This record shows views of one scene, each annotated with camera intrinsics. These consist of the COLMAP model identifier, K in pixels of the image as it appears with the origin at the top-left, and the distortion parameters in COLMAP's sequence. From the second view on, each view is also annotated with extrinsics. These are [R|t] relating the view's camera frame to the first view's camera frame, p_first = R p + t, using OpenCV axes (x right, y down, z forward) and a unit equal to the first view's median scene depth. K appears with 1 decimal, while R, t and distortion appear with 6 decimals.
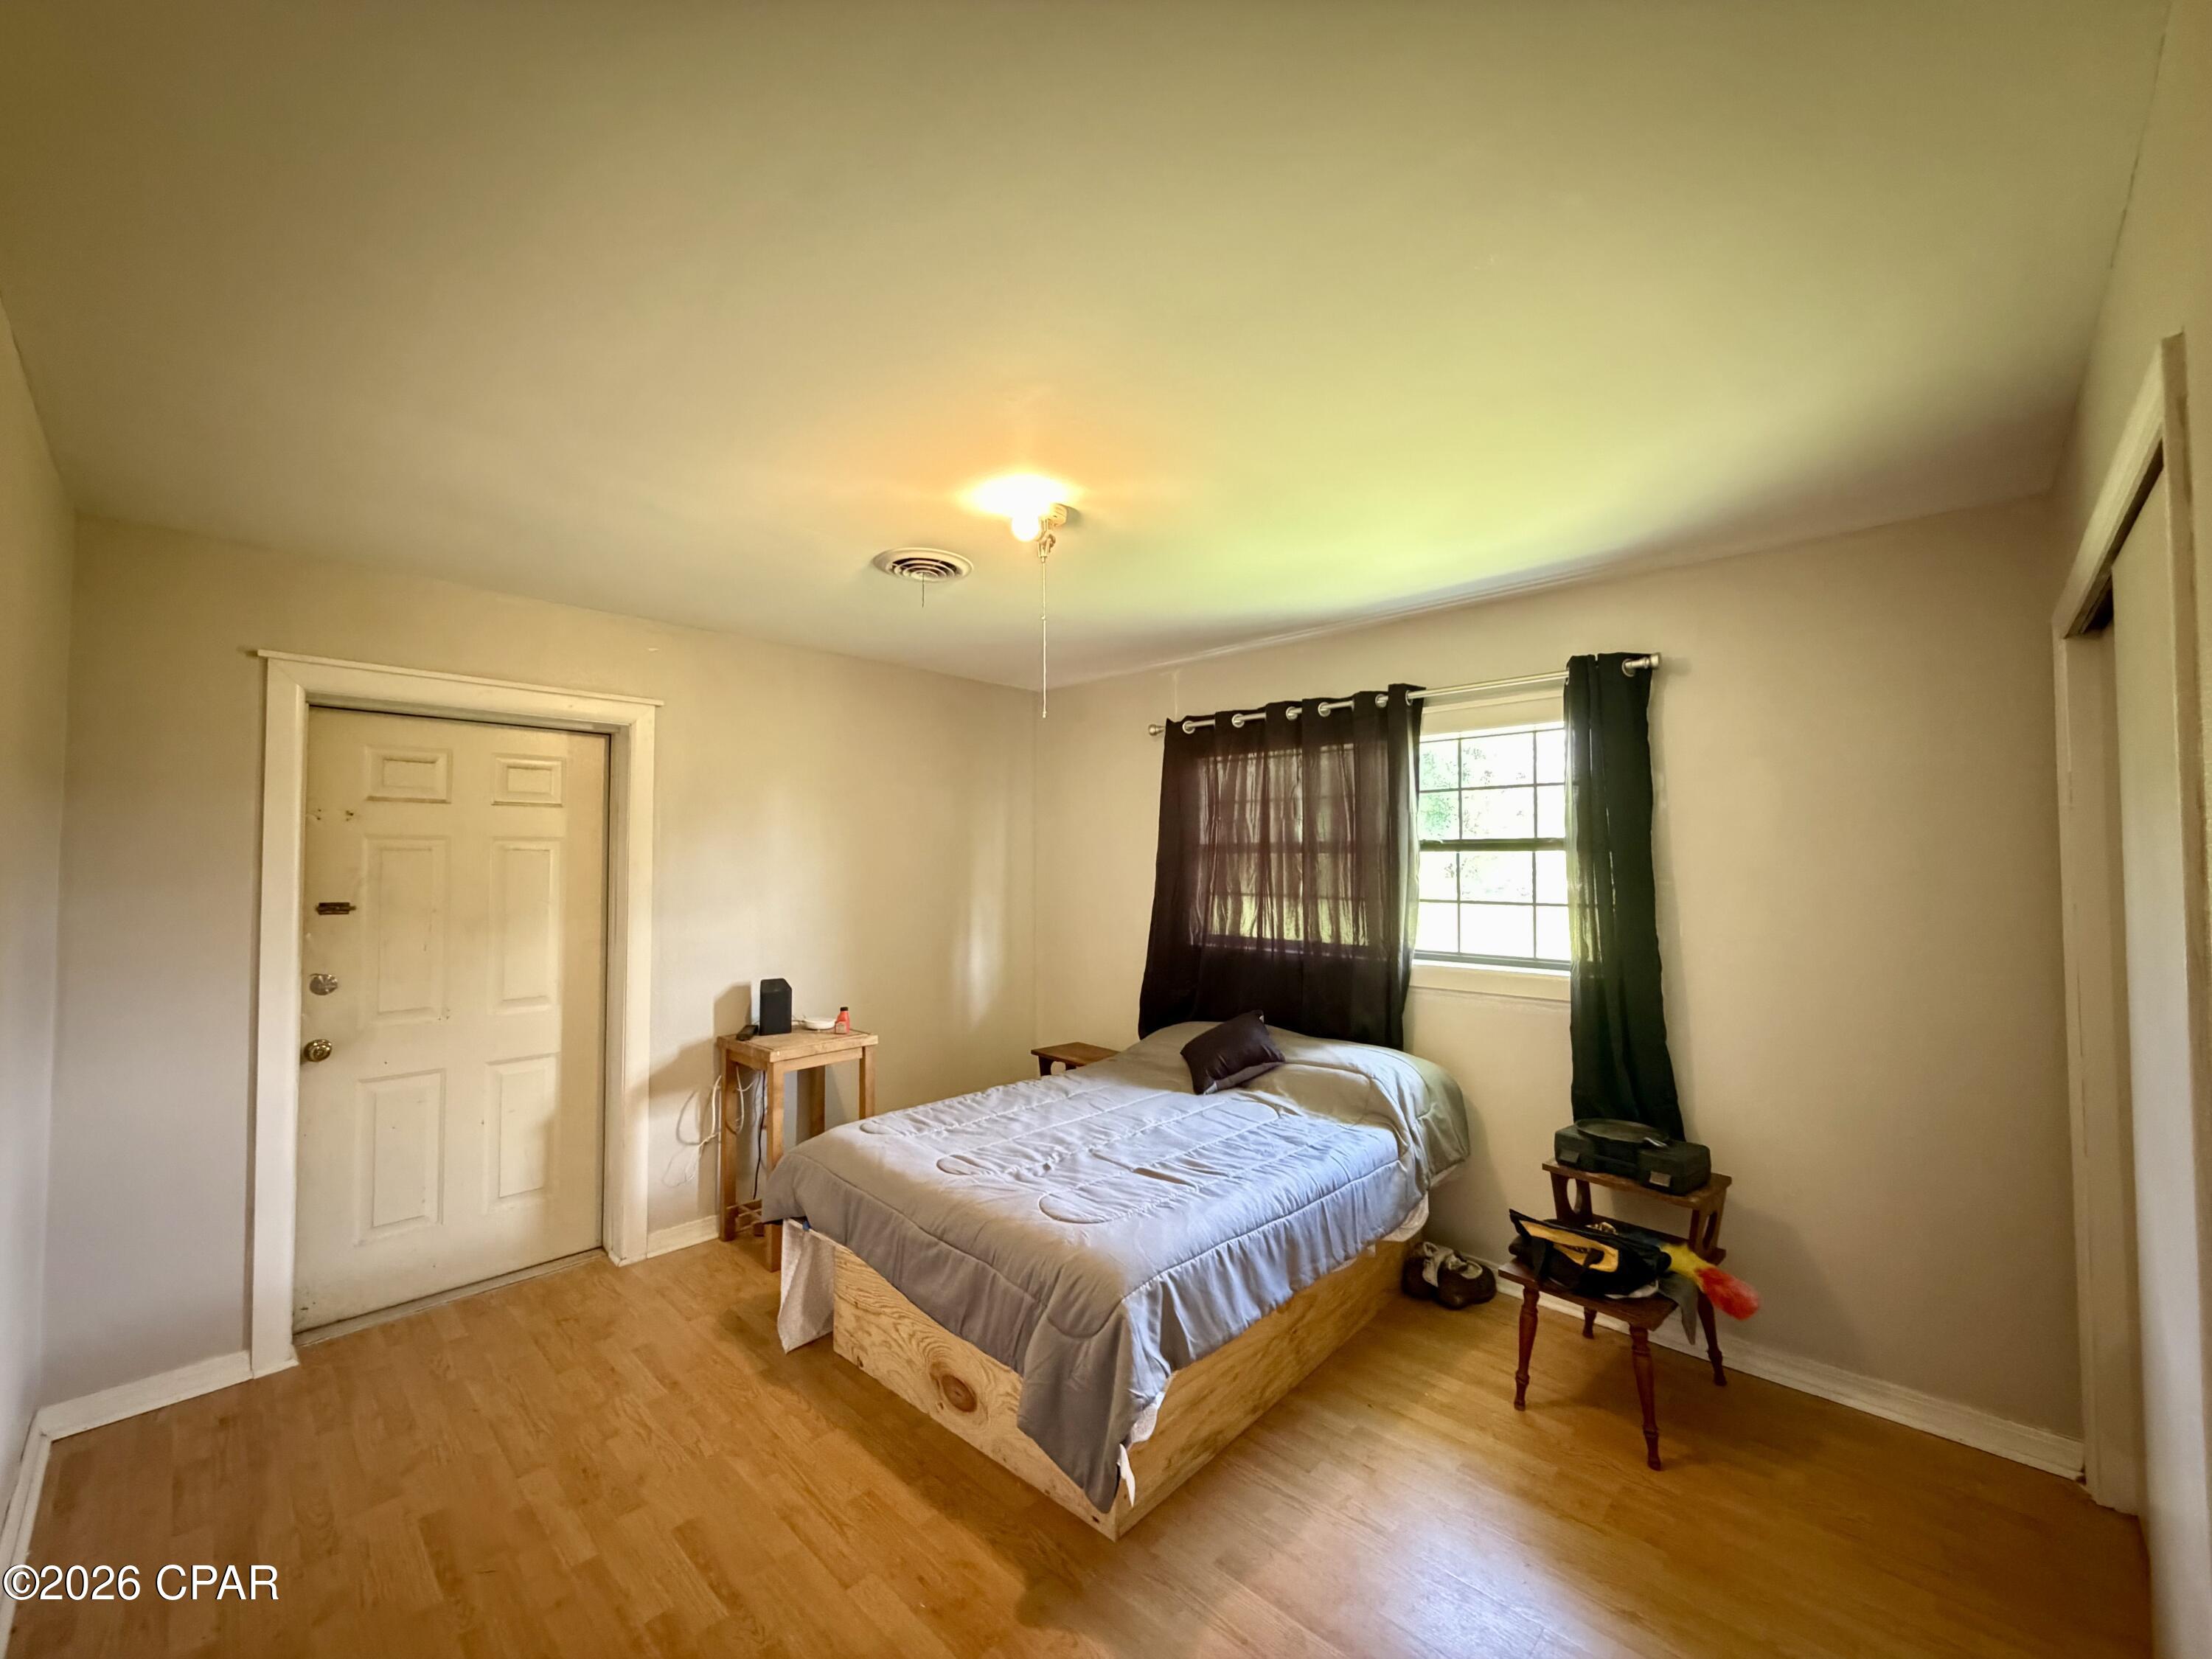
lens RADIAL K [[883.4, 0, 1098.3], [0, 883.4, 831.5], [0, 0, 1]] dist [0.000981, 0.000394]
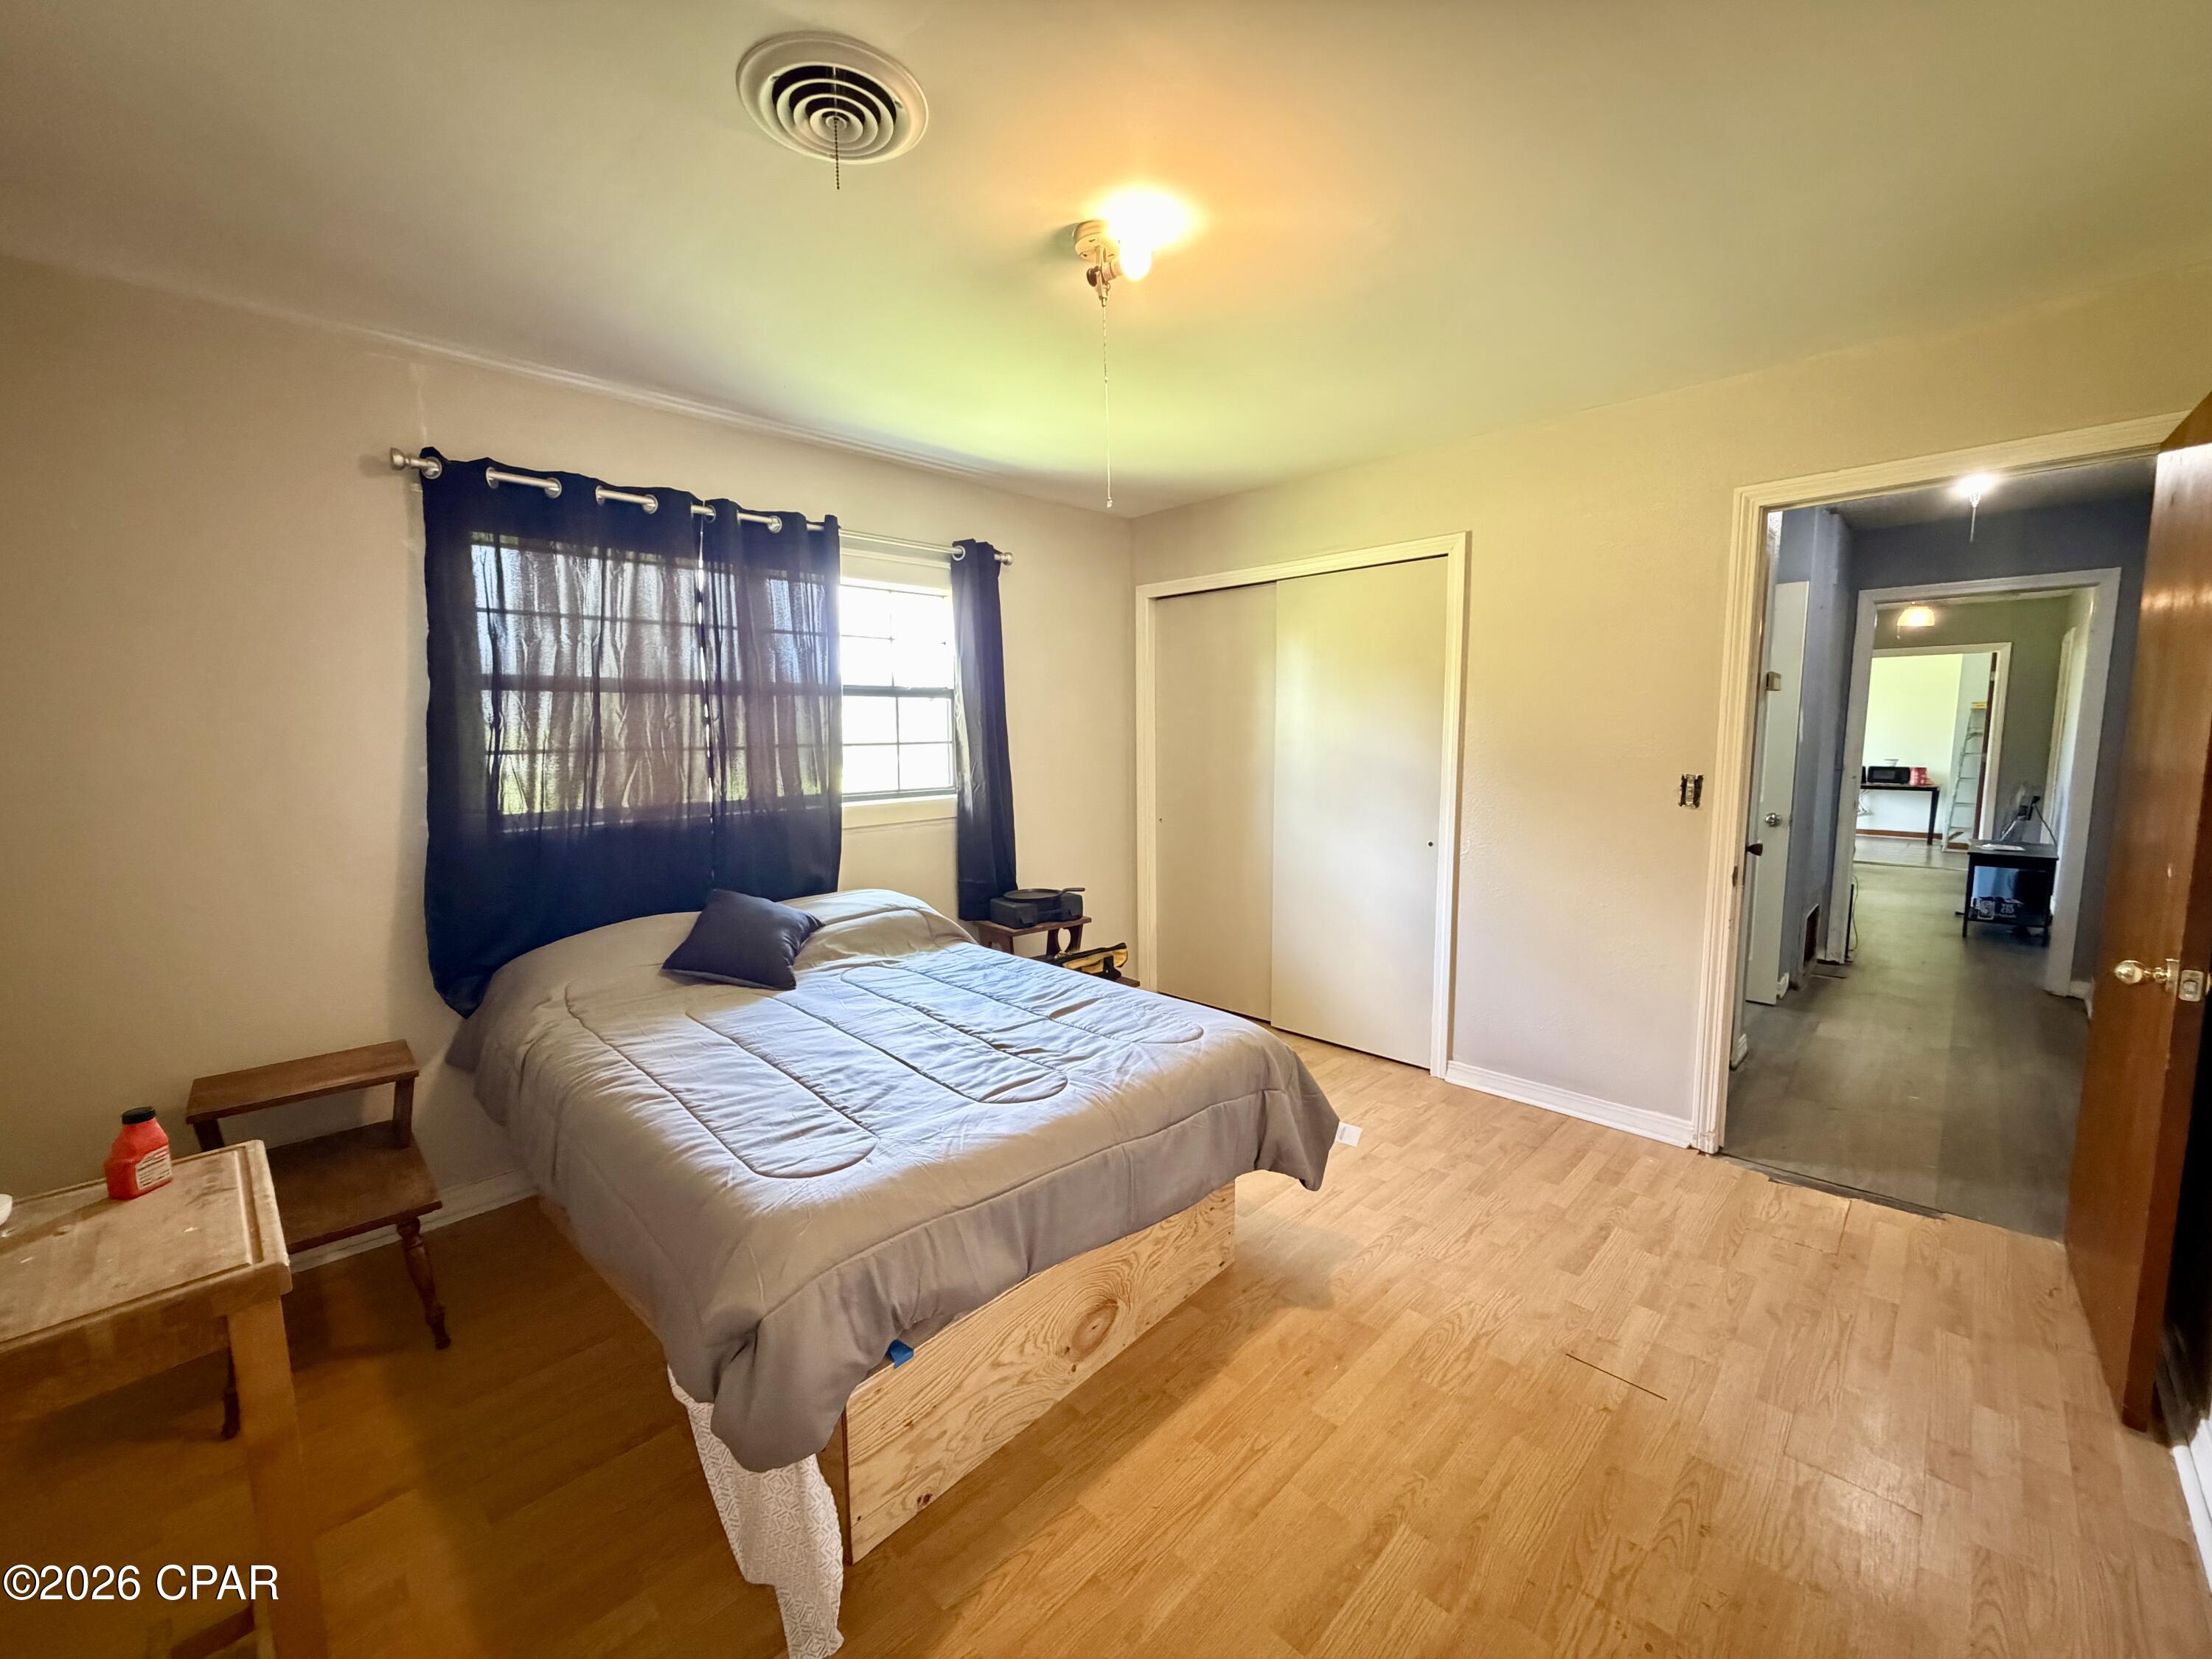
lens RADIAL K [[883.4, 0, 1098.3], [0, 883.4, 831.5], [0, 0, 1]] dist [0.000981, 0.000394]
pose [[0.010254, -0.115153, 0.993295, -0.745558], [-0.021308, 0.993096, 0.115350, 0.063669], [-0.999720, -0.022348, 0.007729, 0.803755]]
